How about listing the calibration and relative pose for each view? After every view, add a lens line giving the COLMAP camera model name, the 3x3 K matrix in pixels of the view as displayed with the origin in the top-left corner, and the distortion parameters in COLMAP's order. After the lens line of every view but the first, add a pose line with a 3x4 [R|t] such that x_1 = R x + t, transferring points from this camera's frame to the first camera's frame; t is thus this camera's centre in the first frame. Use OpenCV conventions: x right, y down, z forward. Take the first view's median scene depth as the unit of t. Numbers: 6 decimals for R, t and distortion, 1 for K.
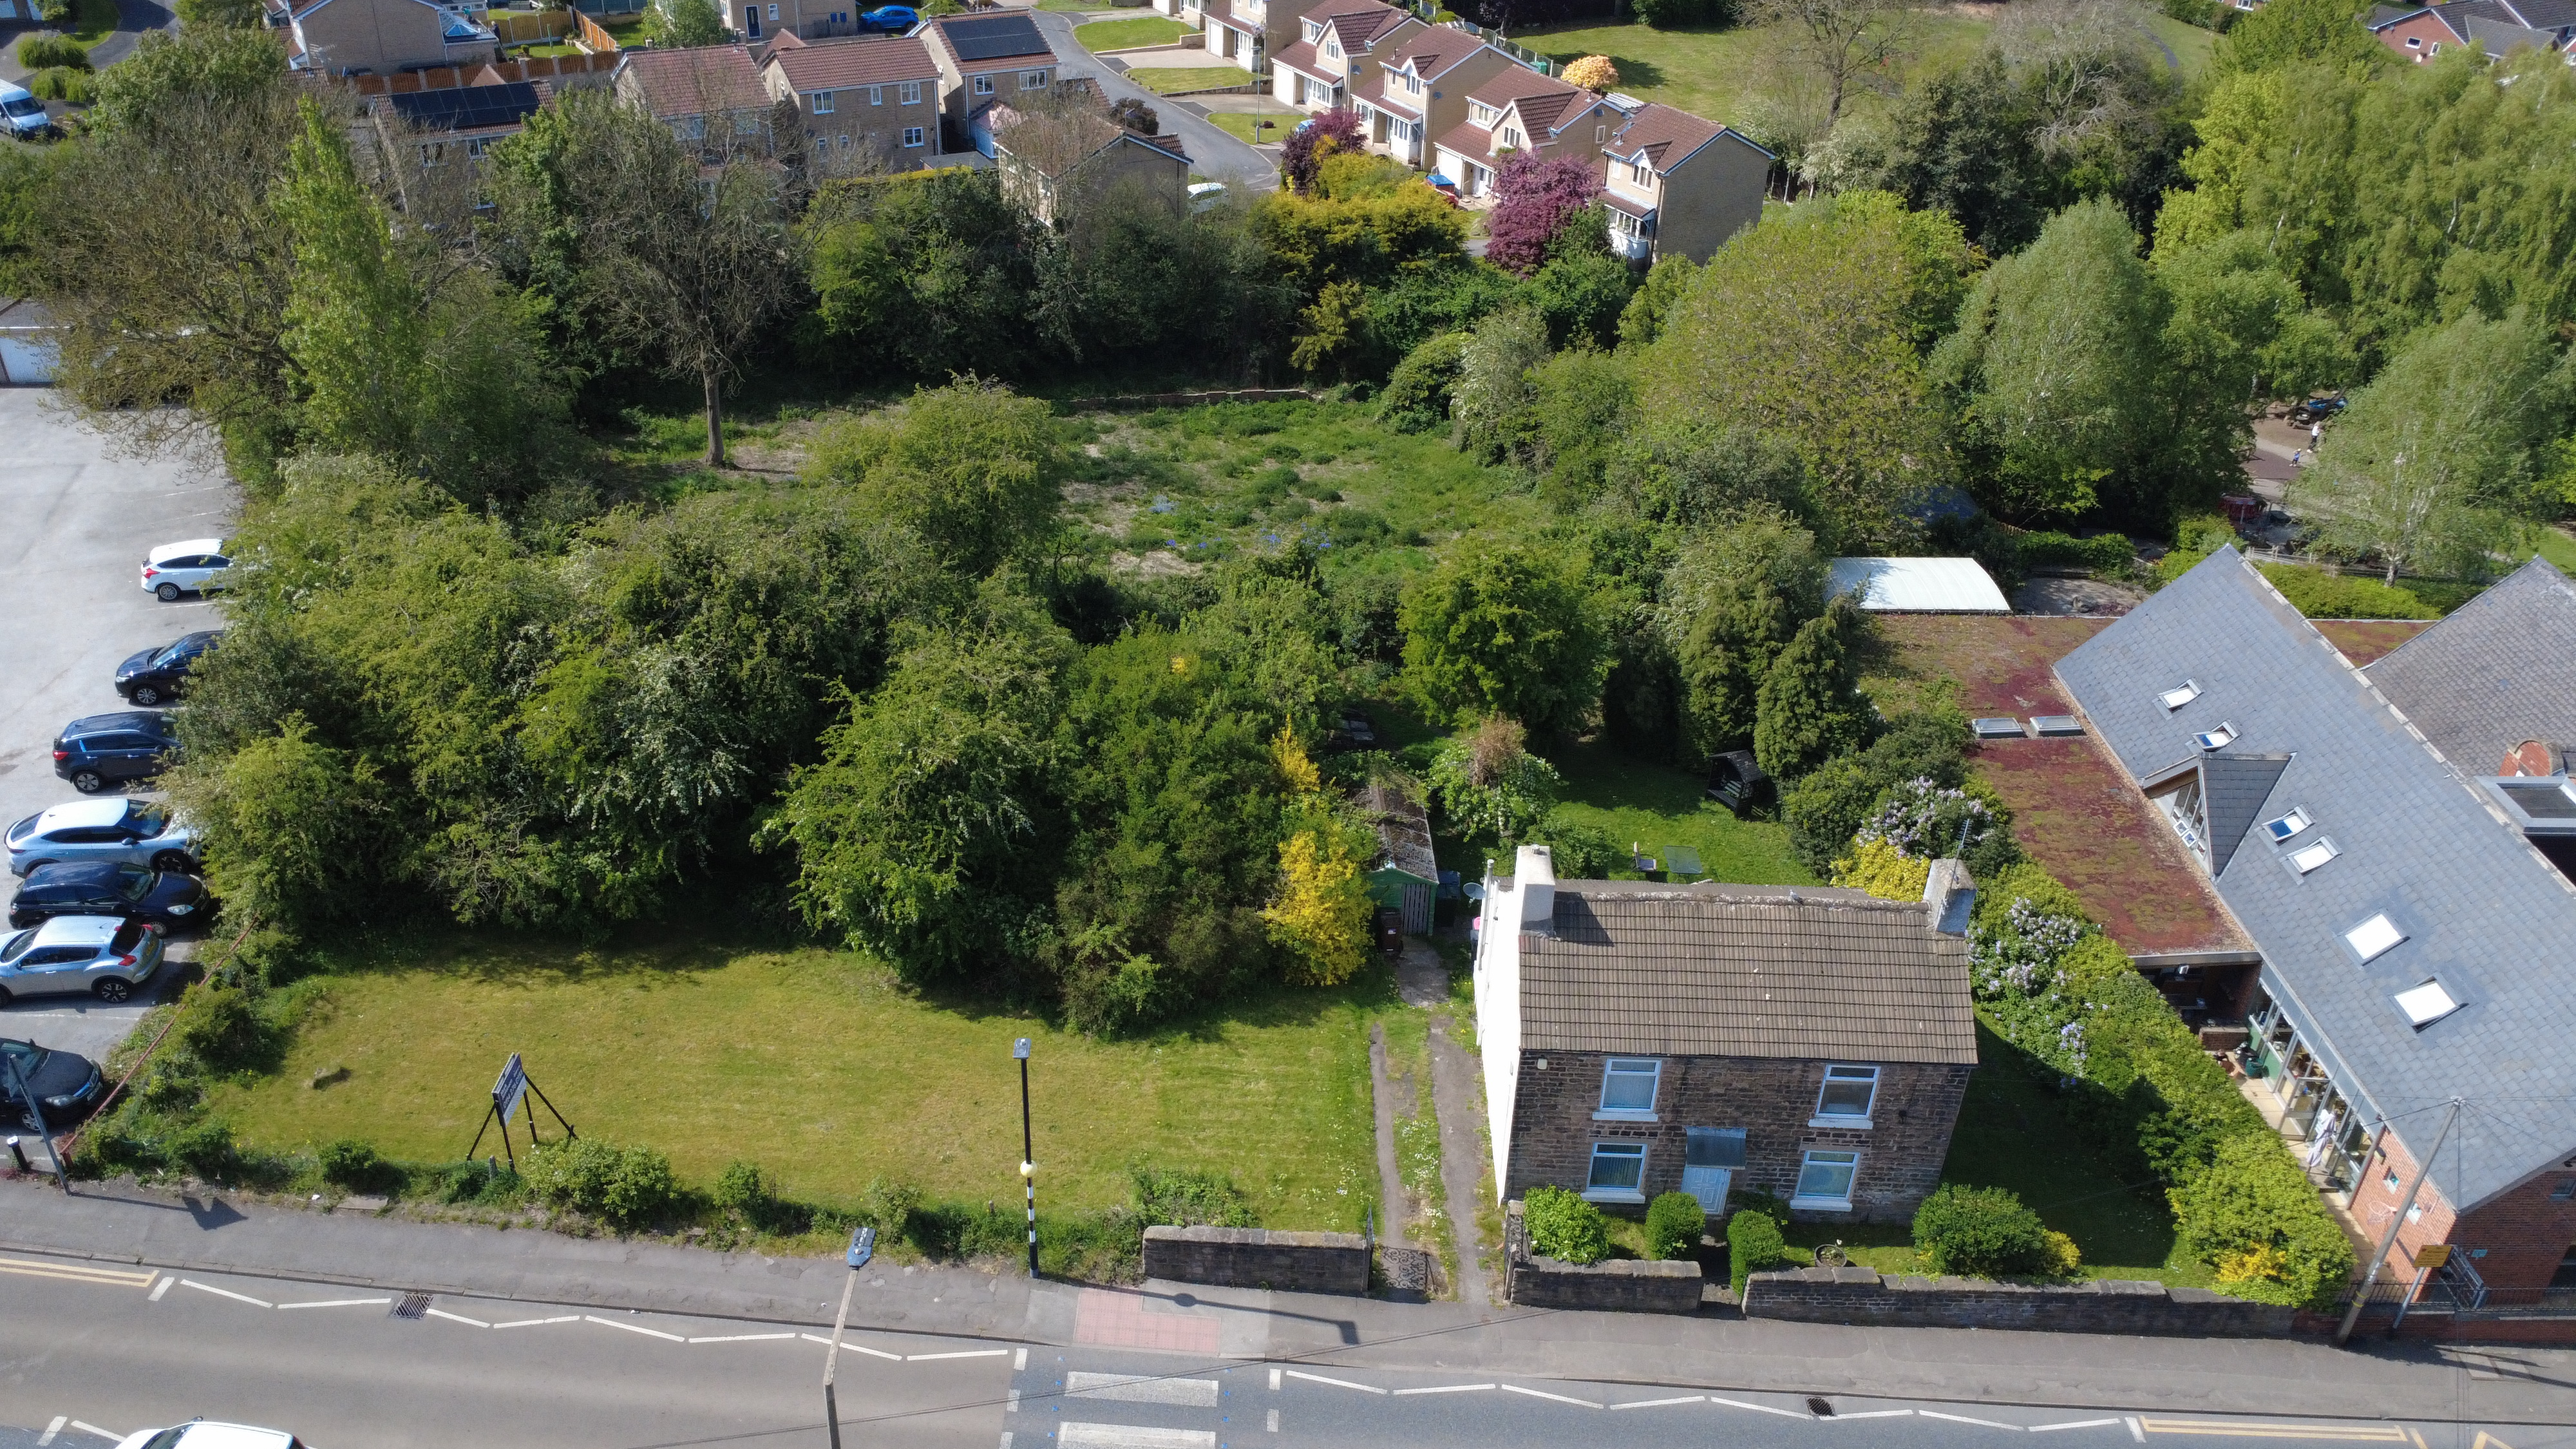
lens RADIAL K [[1921.0, 0, 1288.0], [0, 1921.0, 724.5], [0, 0, 1]] dist [0.016300, 0.001013]
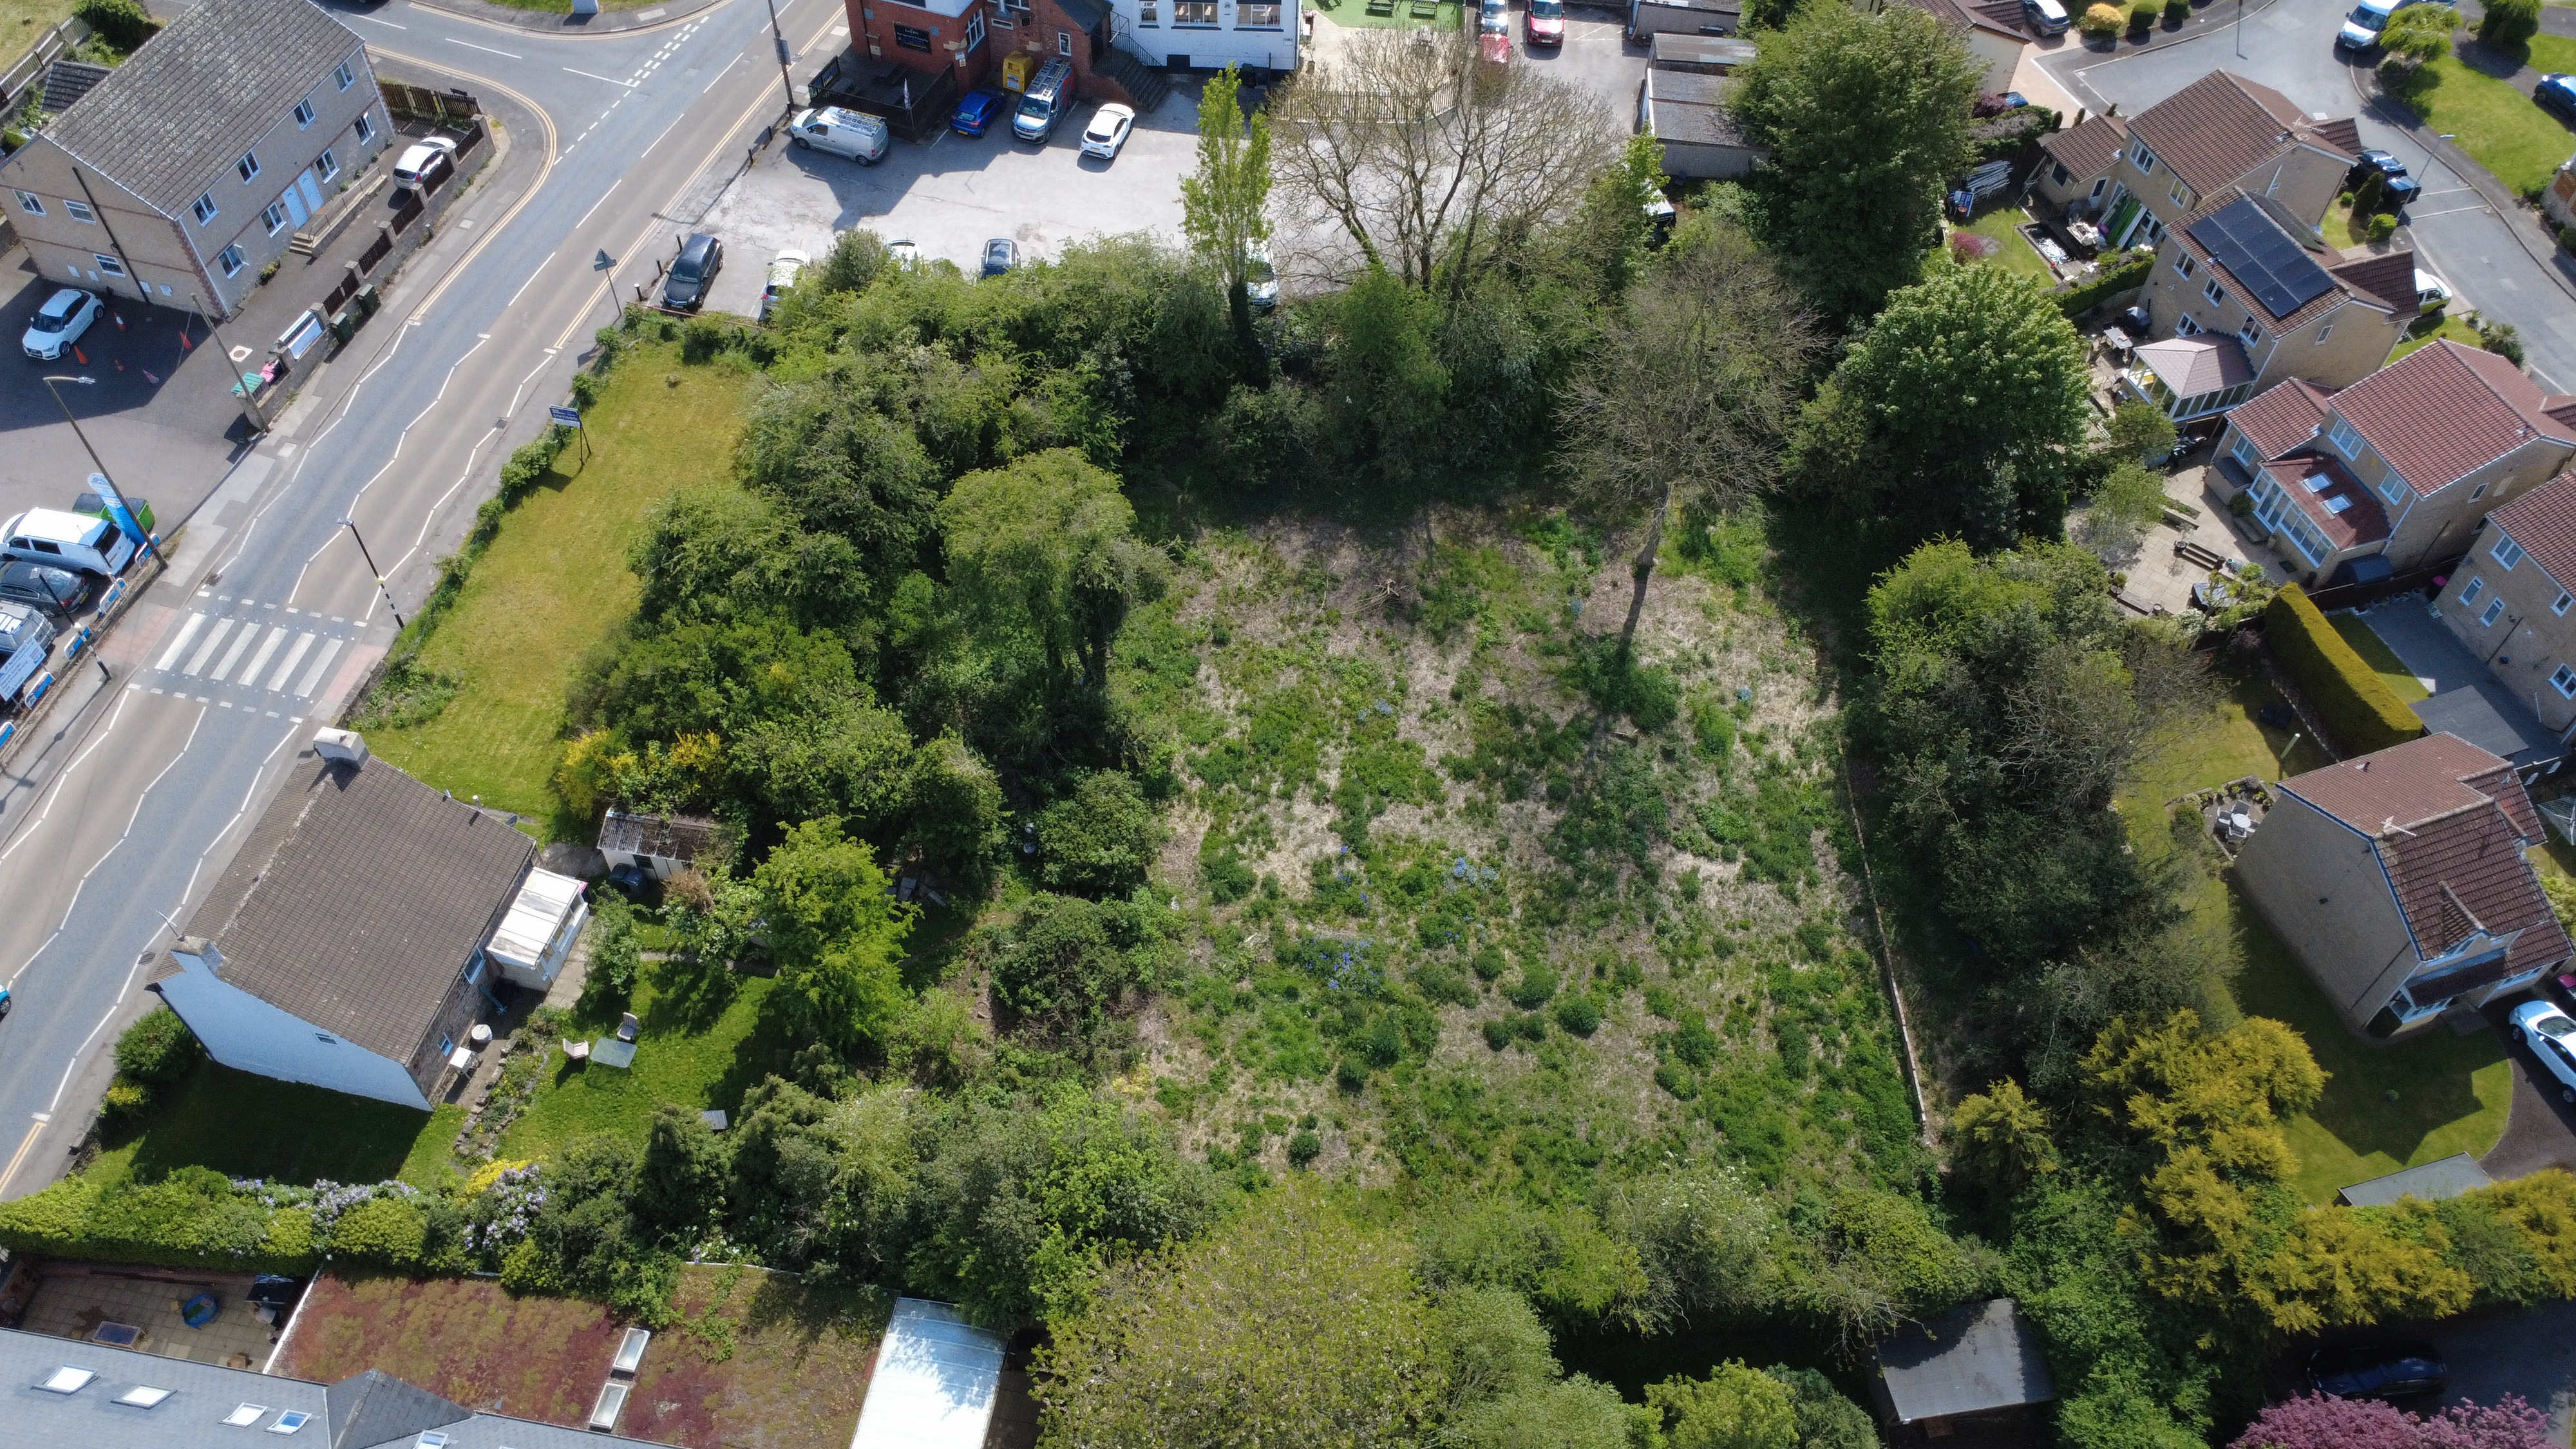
lens RADIAL K [[1921.0, 0, 1288.0], [0, 1921.0, 724.5], [0, 0, 1]] dist [0.016300, 0.001013]
pose [[-0.195557, 0.739385, -0.644257, 0.883791], [-0.538255, 0.468228, 0.700745, -1.315706], [0.819780, 0.483811, 0.306412, 1.000411]]
